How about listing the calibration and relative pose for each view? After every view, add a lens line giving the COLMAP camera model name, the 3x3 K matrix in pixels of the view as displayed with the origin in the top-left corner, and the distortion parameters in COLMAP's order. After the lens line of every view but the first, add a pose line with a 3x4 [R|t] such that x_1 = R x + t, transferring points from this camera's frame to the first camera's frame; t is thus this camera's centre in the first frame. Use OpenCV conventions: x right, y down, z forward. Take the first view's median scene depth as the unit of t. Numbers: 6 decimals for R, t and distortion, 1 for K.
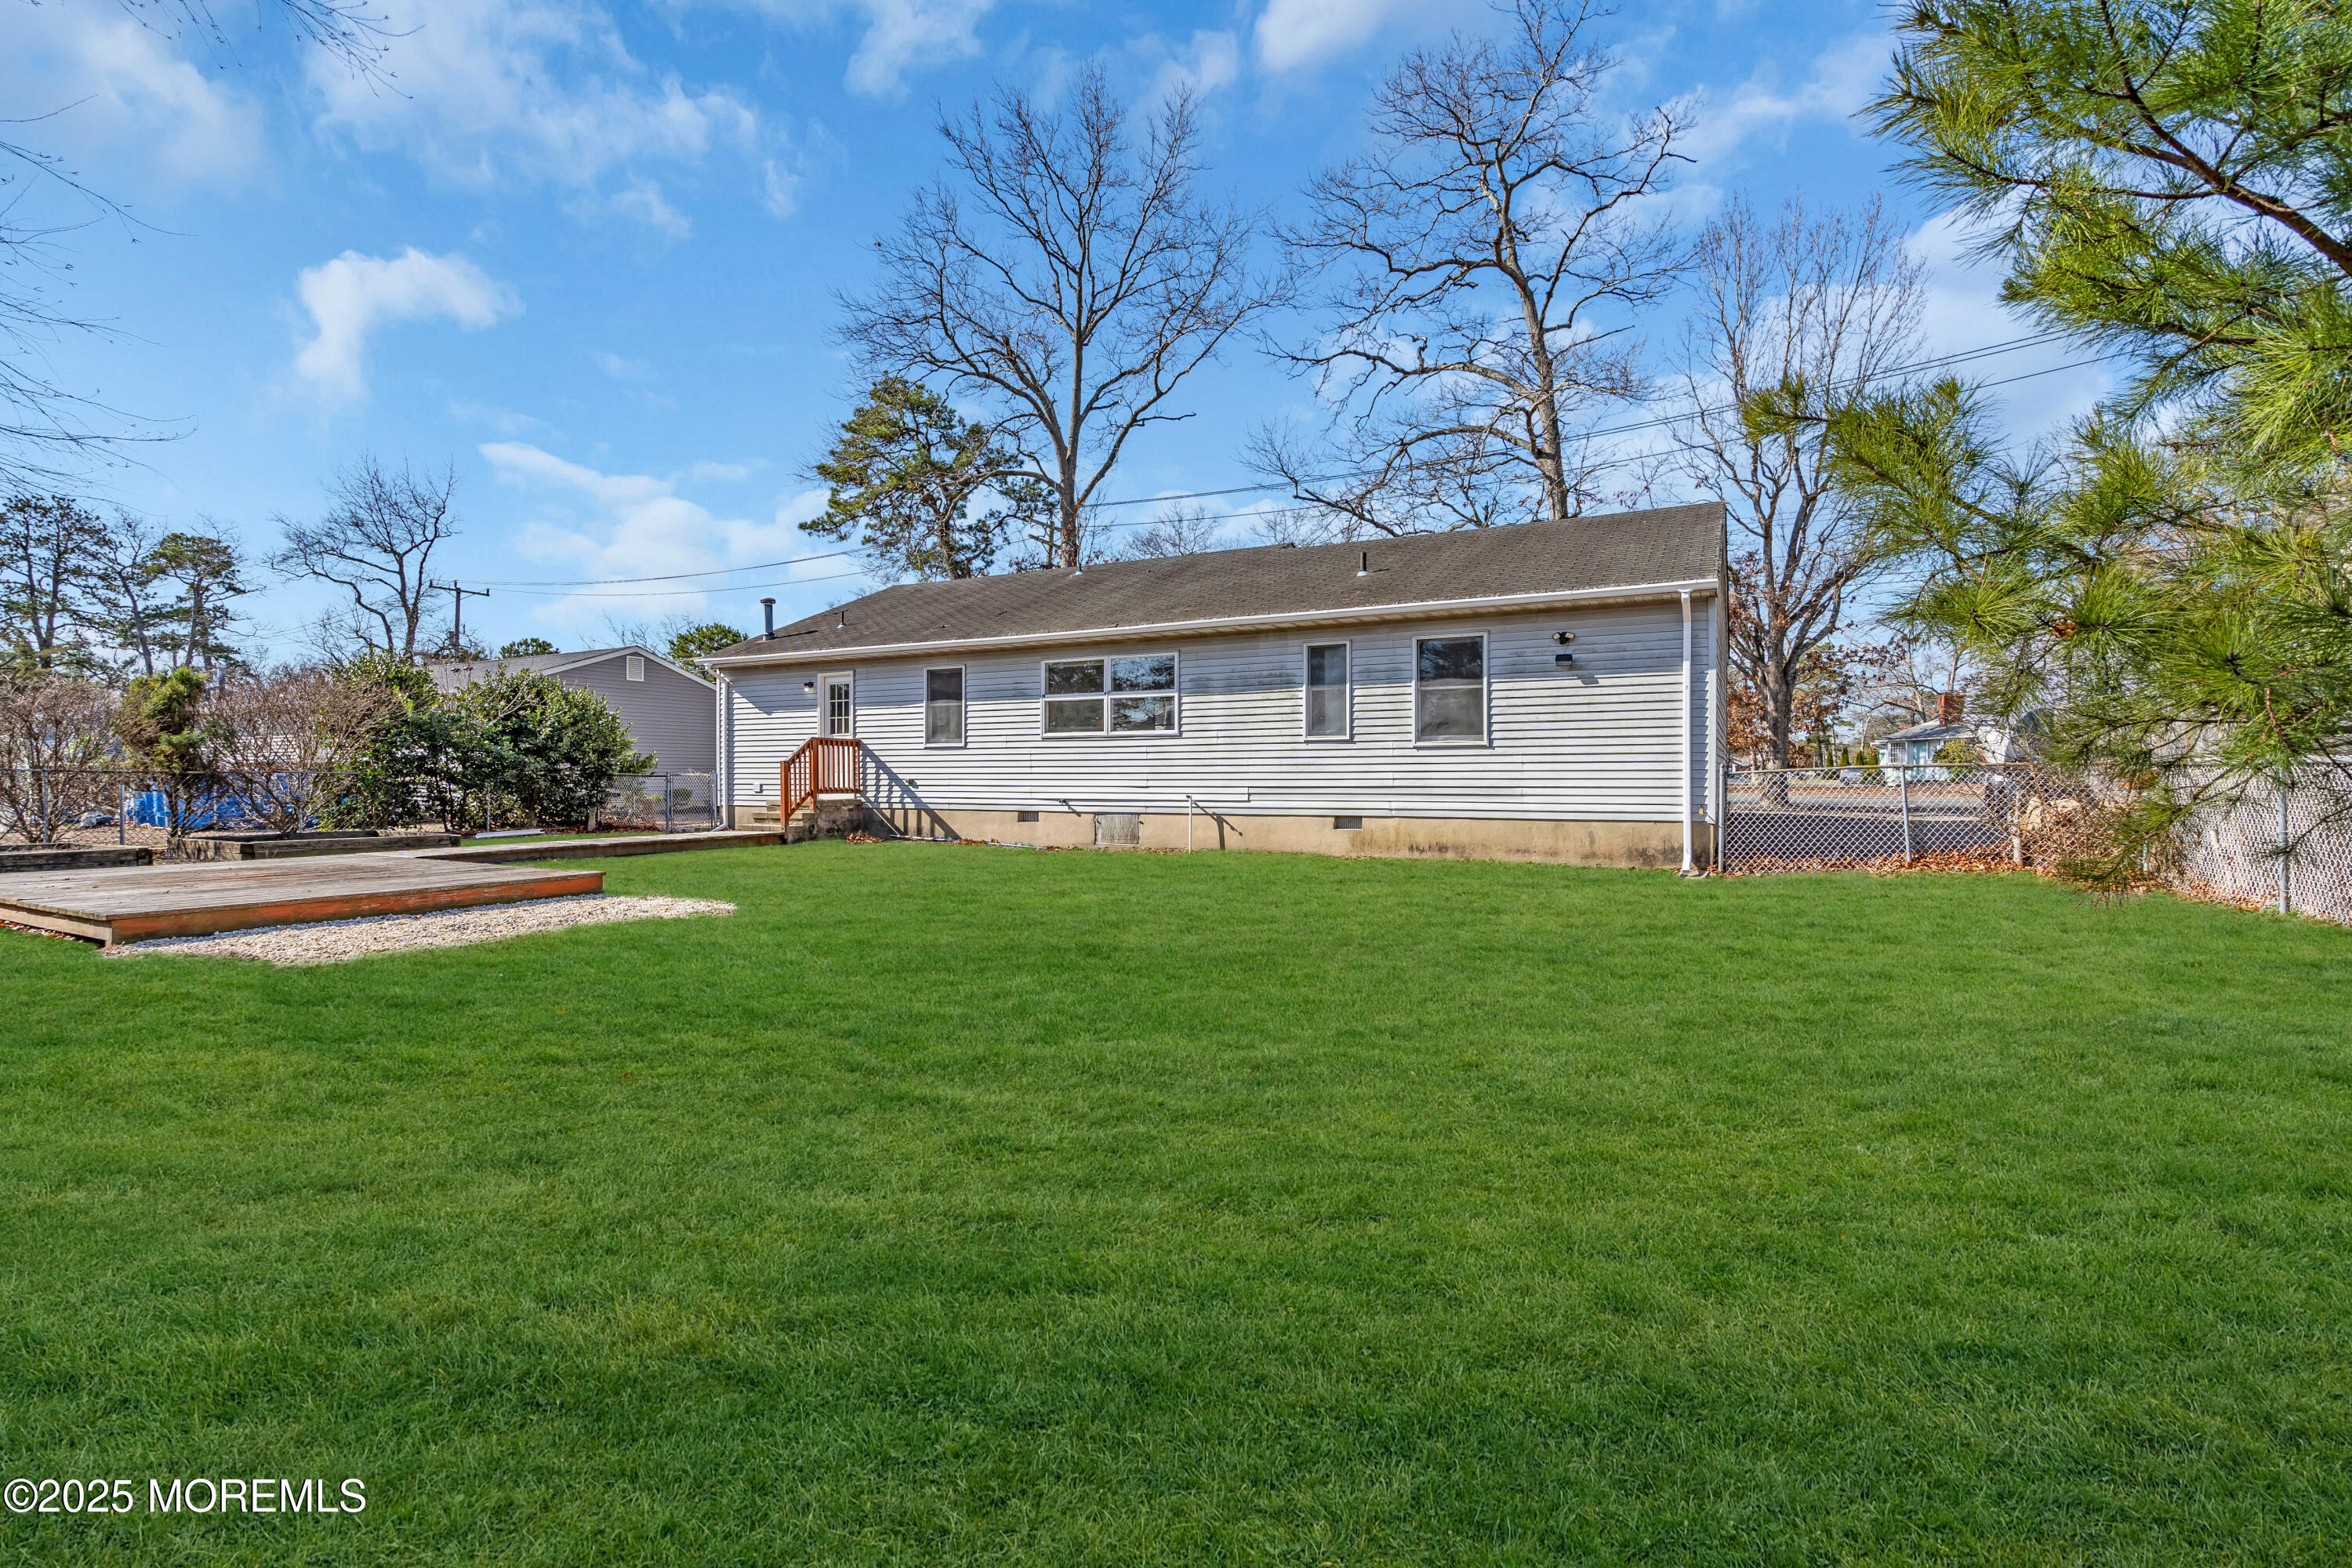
lens RADIAL K [[1074.8, 0, 1182.9], [0, 1074.8, 779.7], [0, 0, 1]] dist [-0.000036, 0.000349]
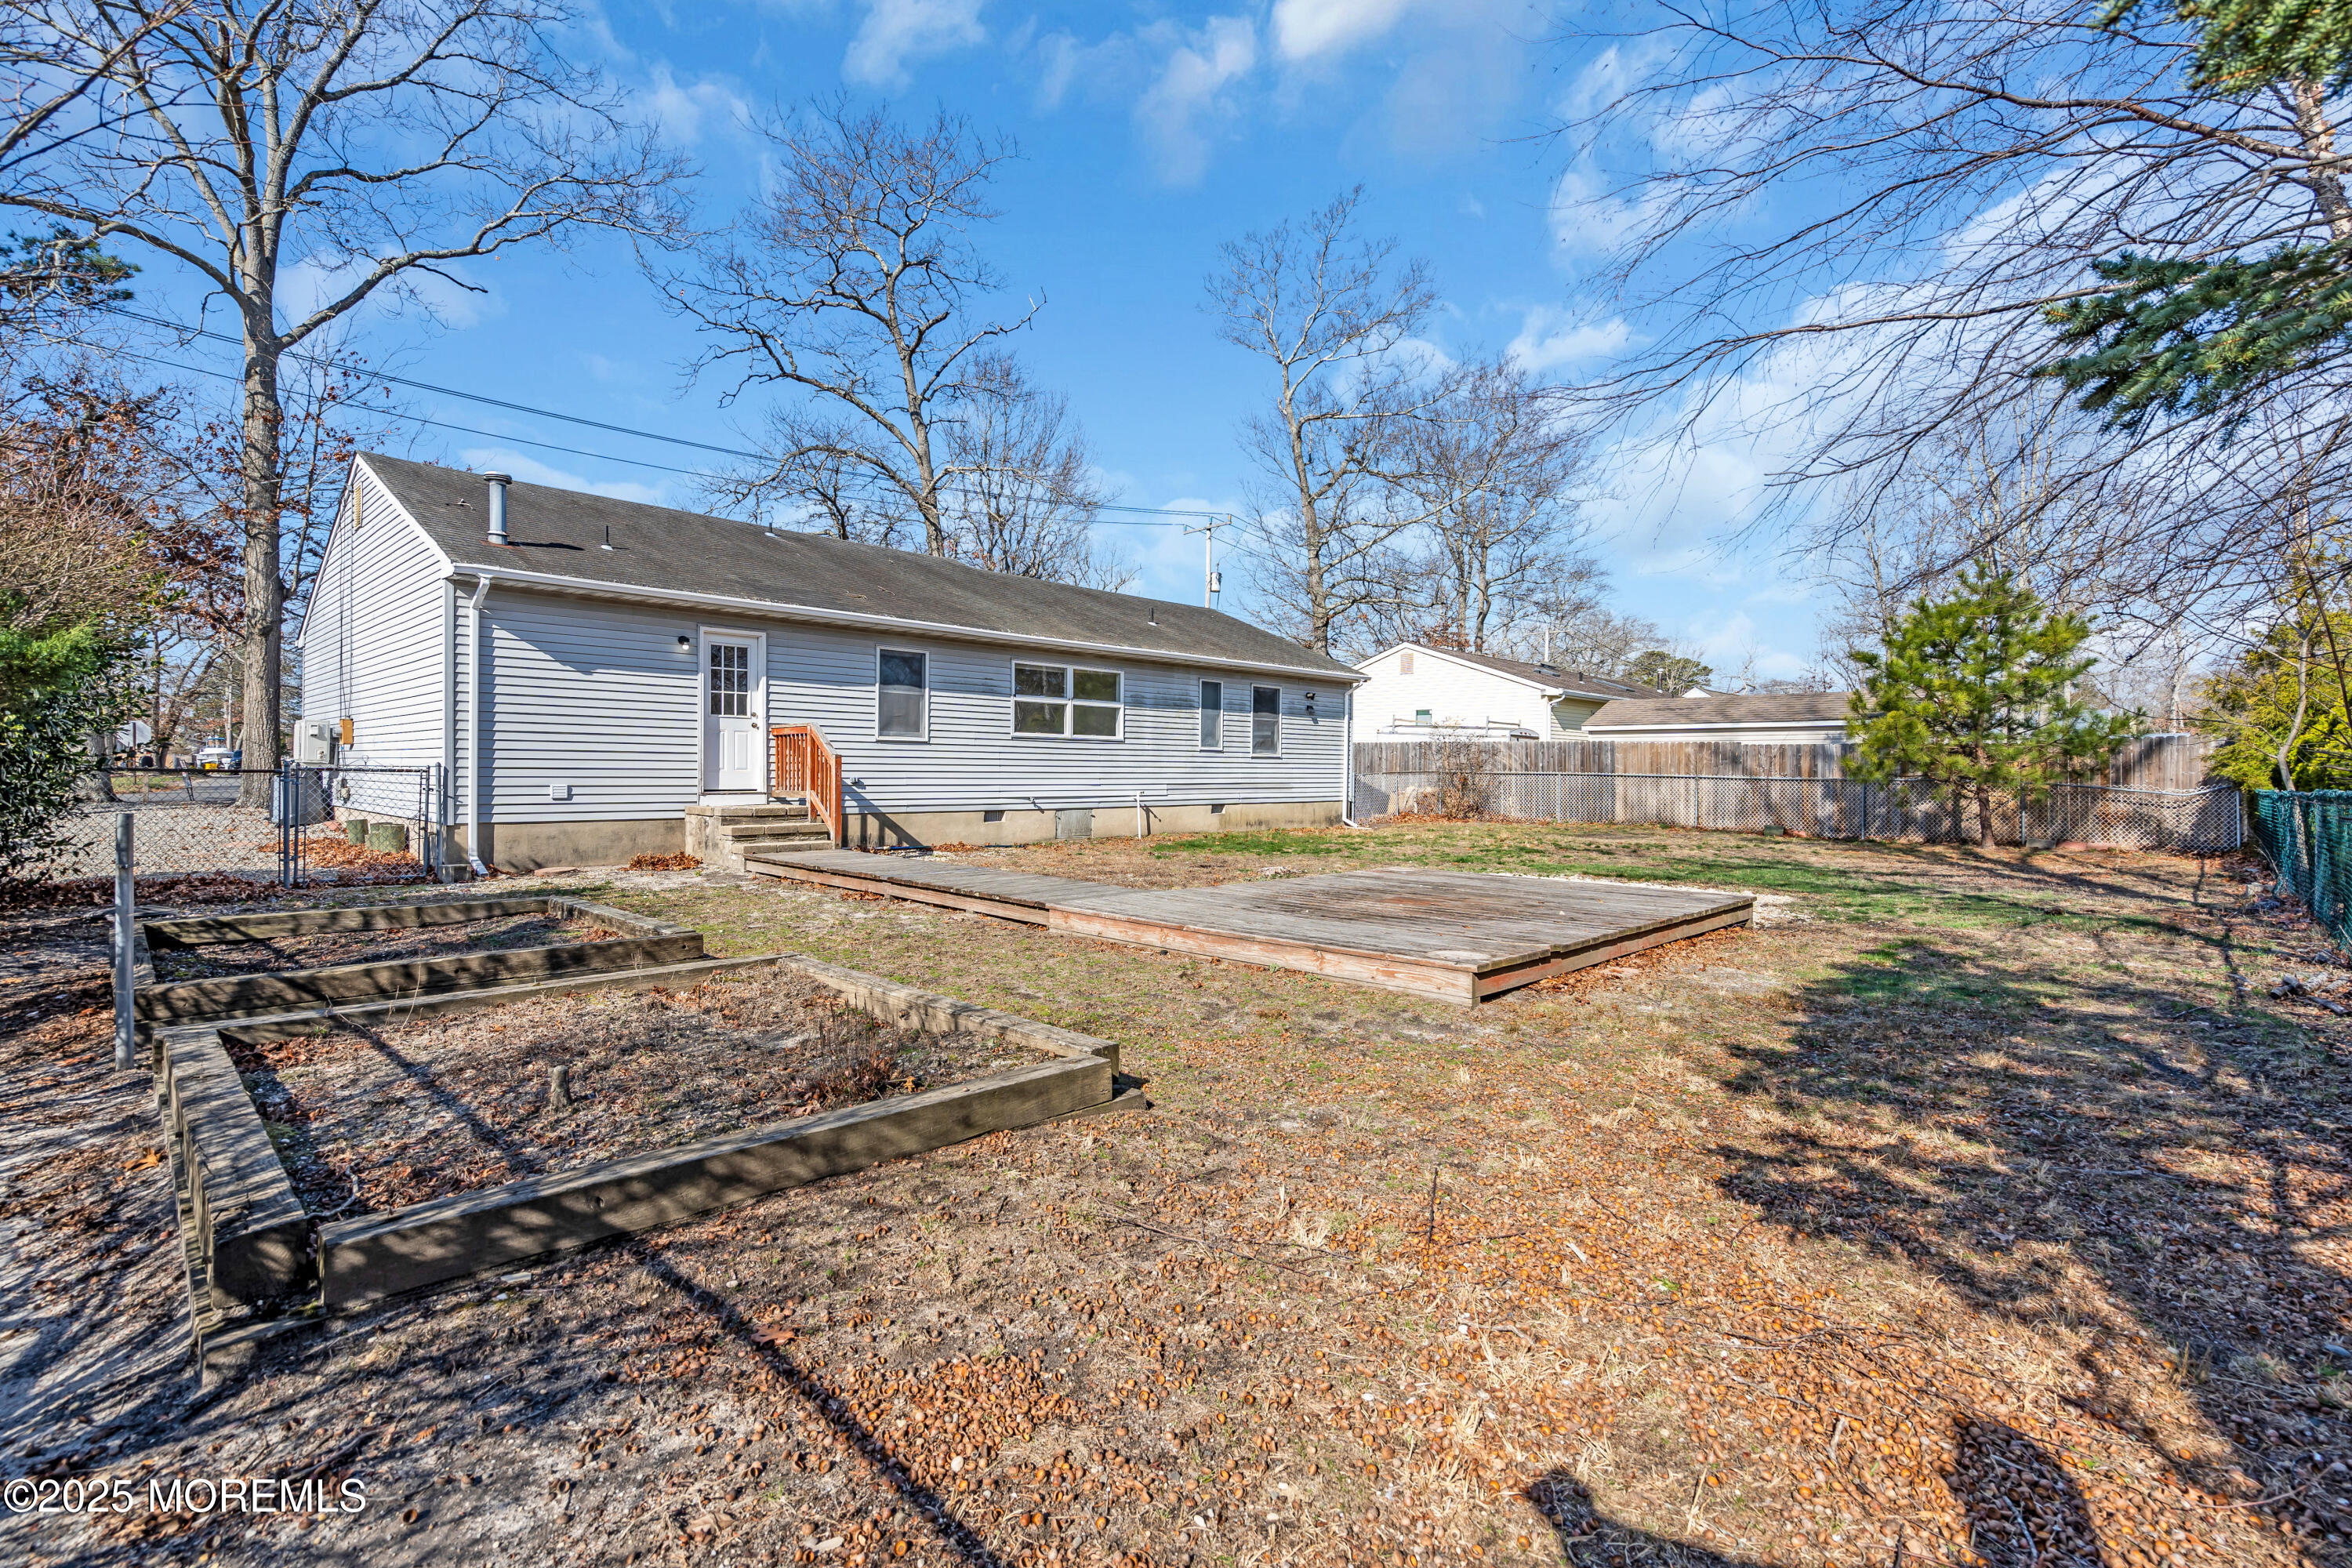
lens RADIAL K [[1074.8, 0, 1182.9], [0, 1074.8, 779.7], [0, 0, 1]] dist [-0.000036, 0.000349]
pose [[0.268660, -0.004443, 0.963225, -1.058362], [-0.007420, 0.999950, 0.006682, -0.006173], [-0.963207, -0.008943, 0.268614, 0.572507]]
